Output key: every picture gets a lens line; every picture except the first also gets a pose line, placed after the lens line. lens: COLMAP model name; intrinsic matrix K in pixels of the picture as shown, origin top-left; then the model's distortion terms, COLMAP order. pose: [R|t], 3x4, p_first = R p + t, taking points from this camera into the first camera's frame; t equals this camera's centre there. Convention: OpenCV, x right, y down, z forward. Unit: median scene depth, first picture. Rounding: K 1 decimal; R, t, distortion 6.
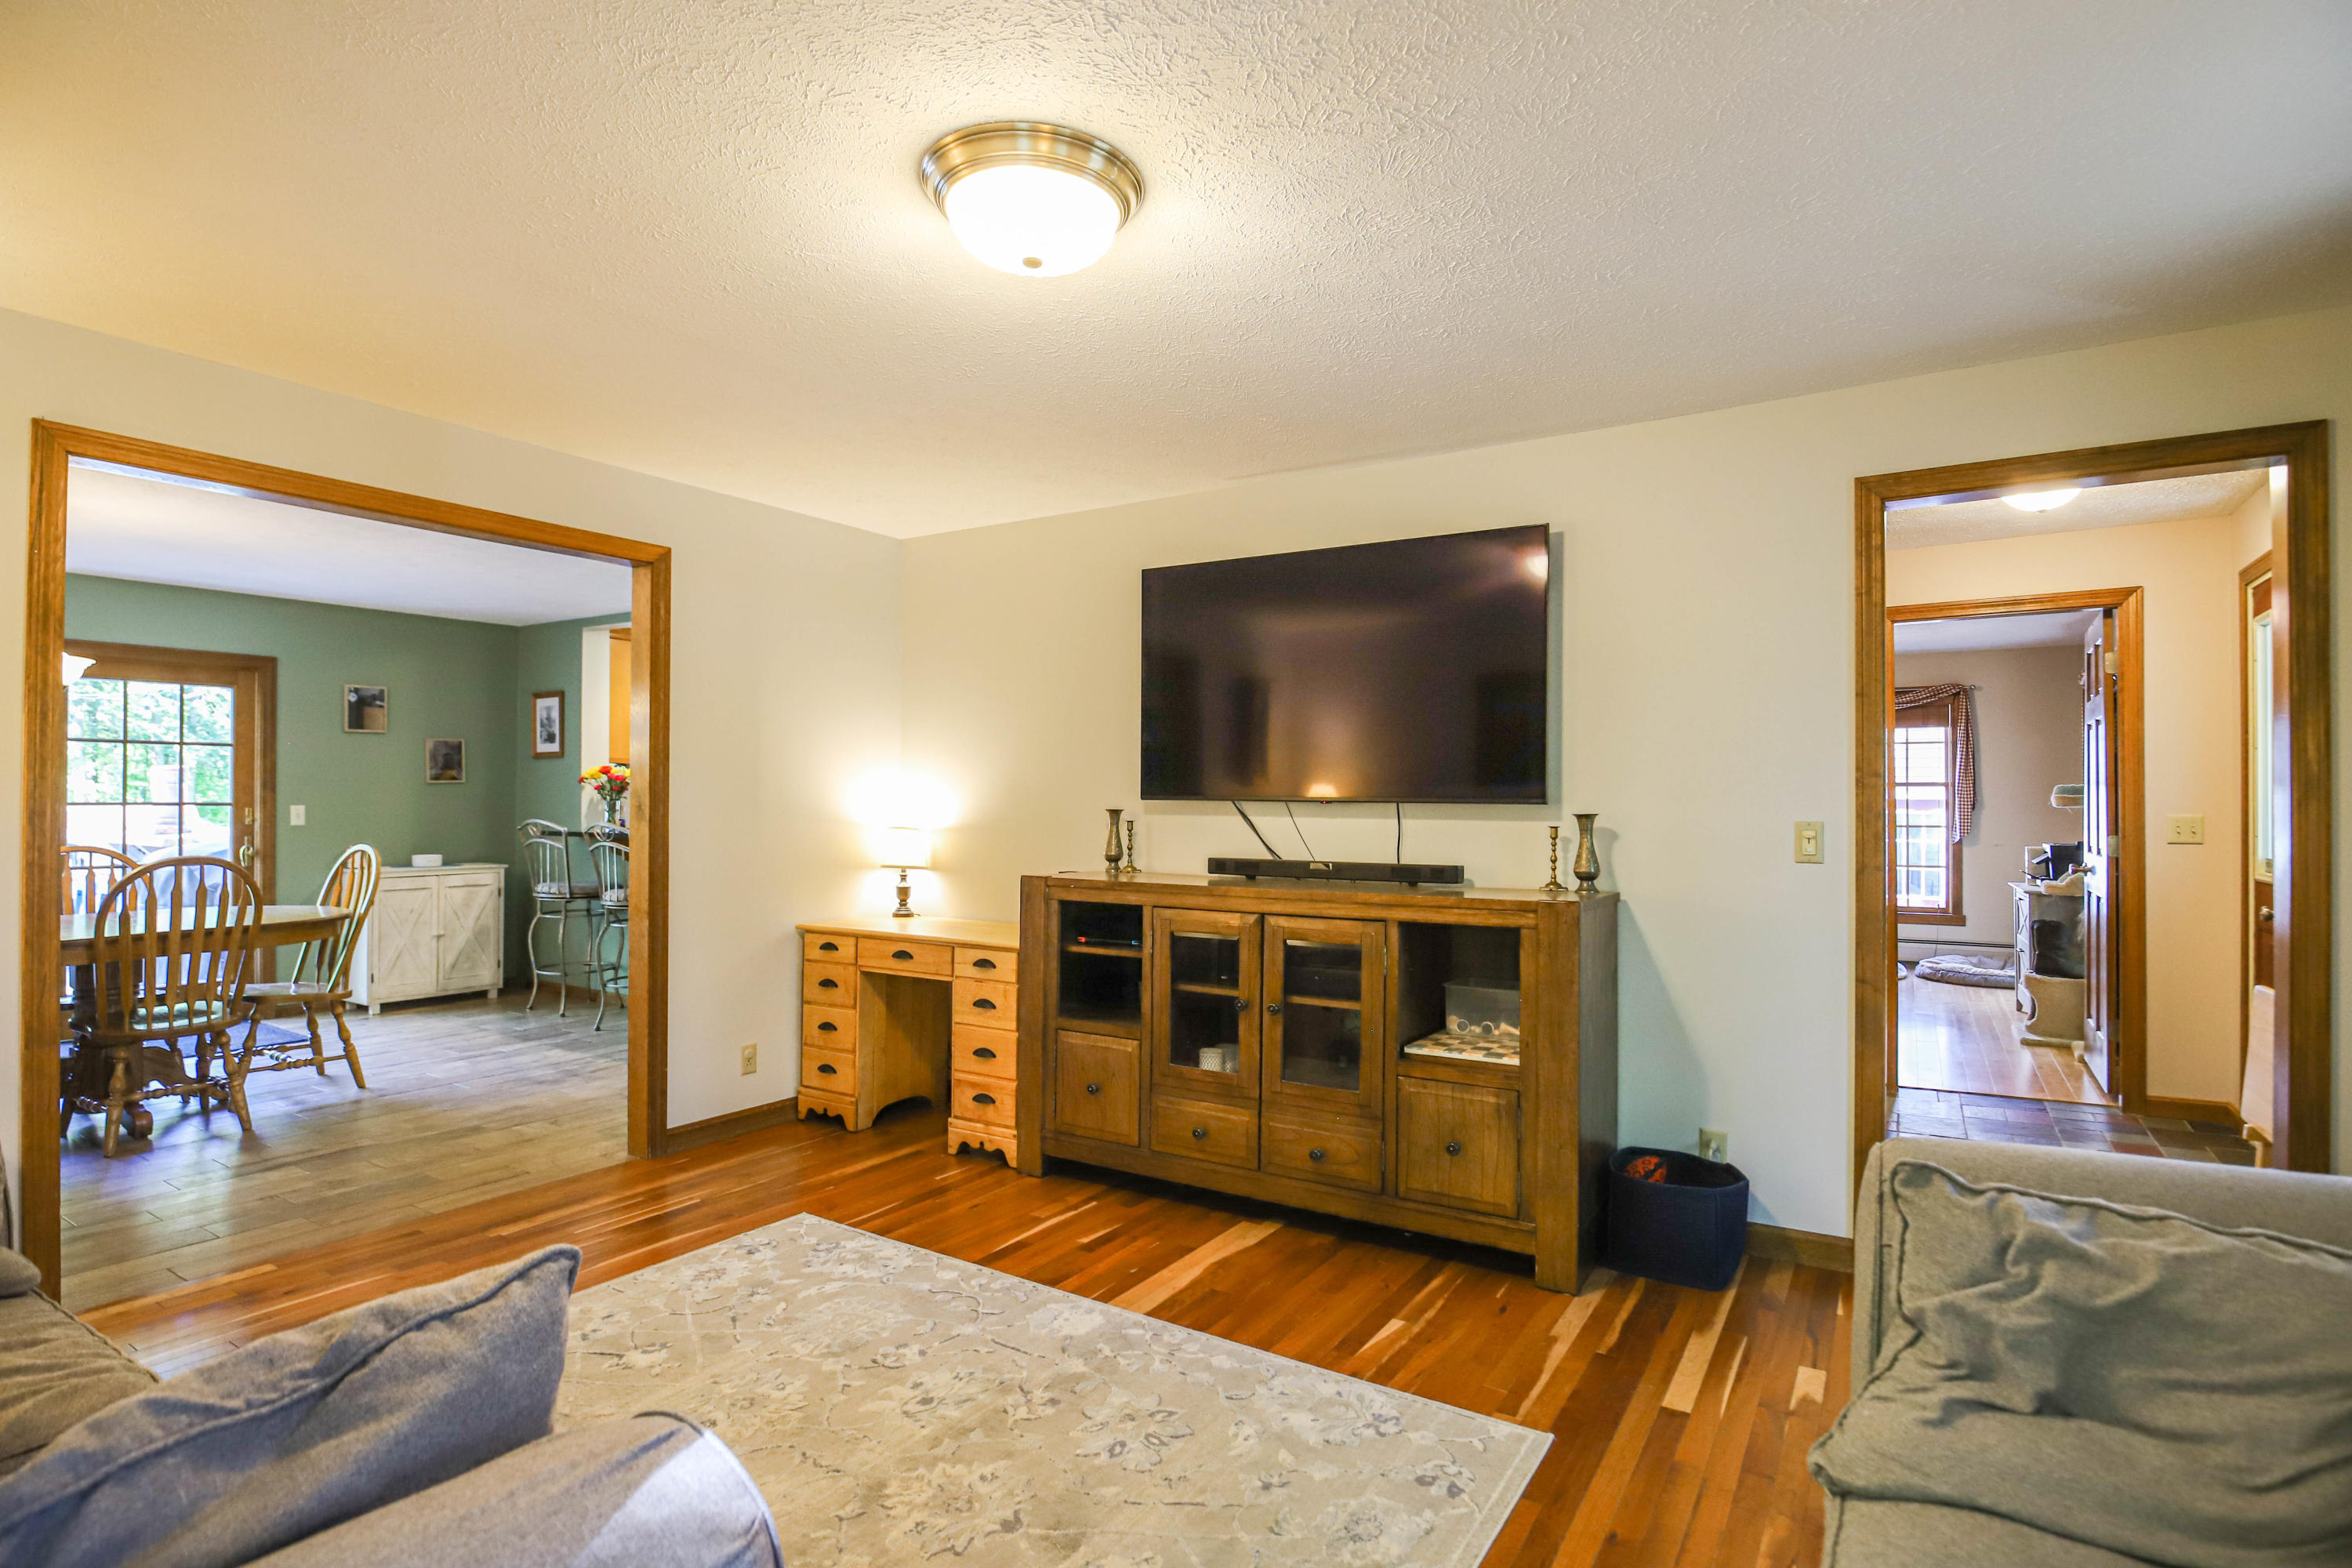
lens RADIAL K [[1154.3, 0, 1177.3], [0, 1154.3, 791.5], [0, 0, 1]] dist [0.000474, -0.004759]
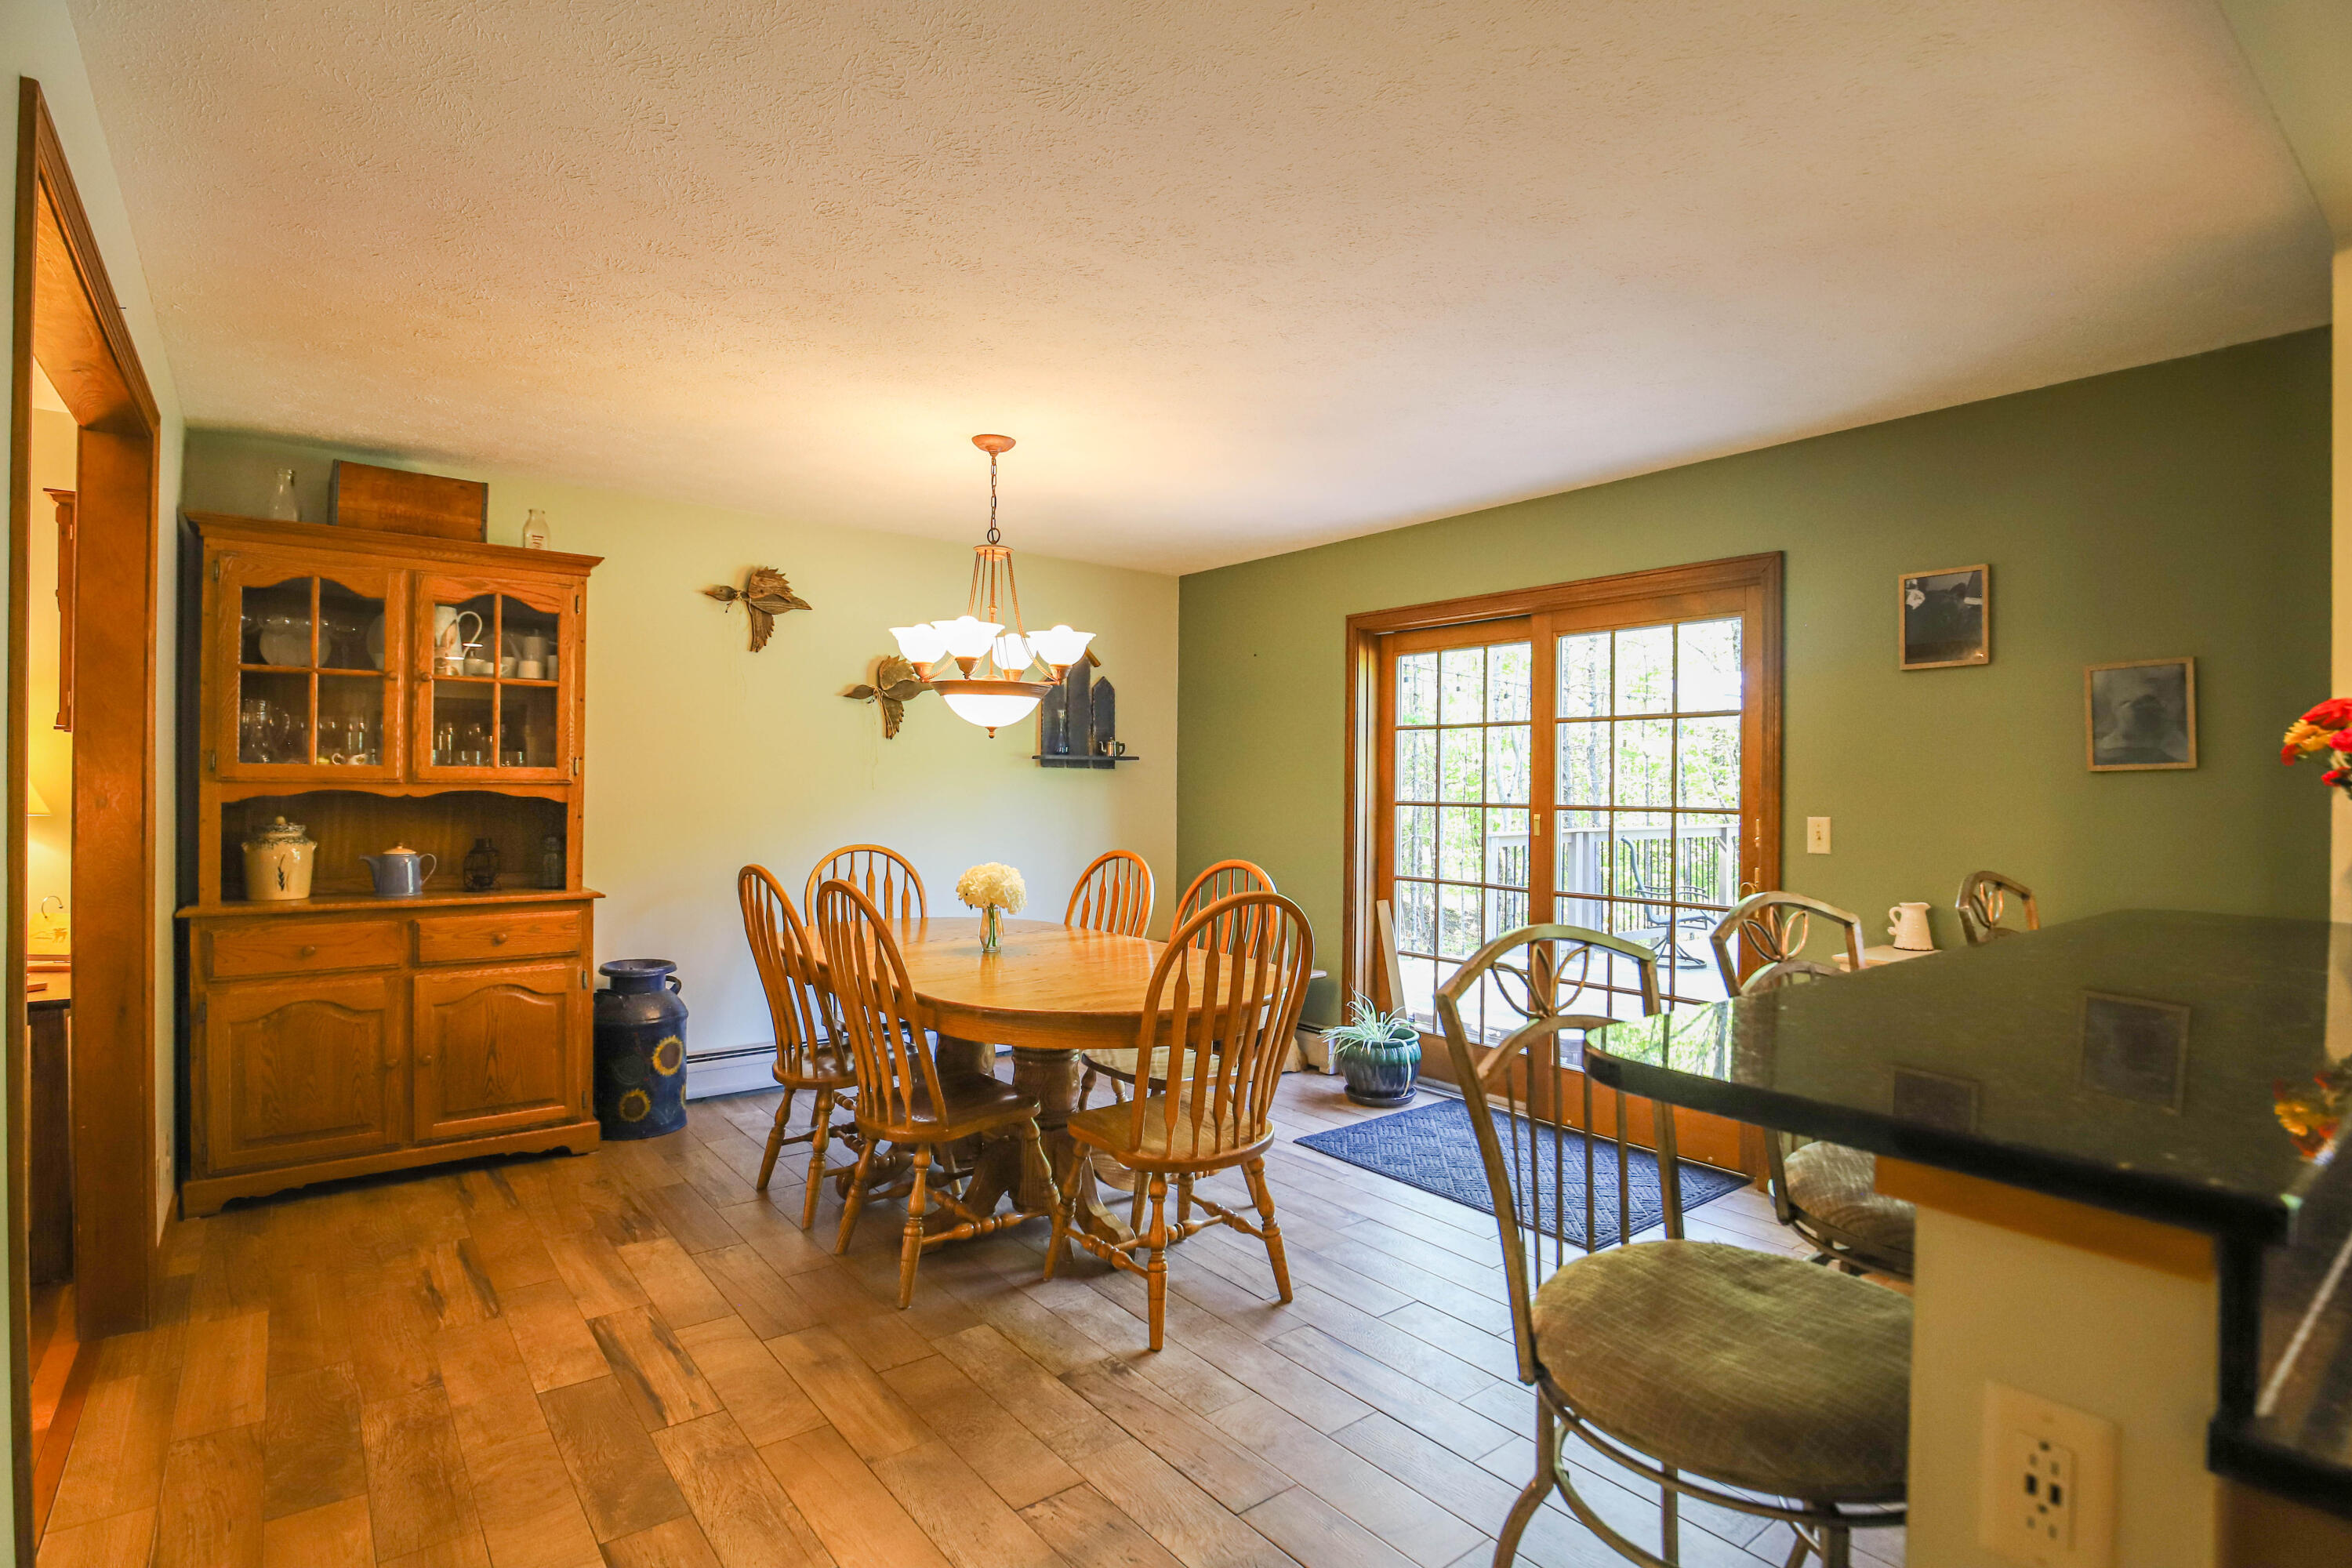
lens RADIAL K [[1154.3, 0, 1179.6], [0, 1154.3, 783.1], [0, 0, 1]] dist [0.000474, -0.004759]
pose [[-0.332660, -0.004829, -0.943035, -0.166710], [-0.002045, 0.999988, -0.004399, -0.000761], [0.943045, 0.000465, -0.332666, 0.952503]]
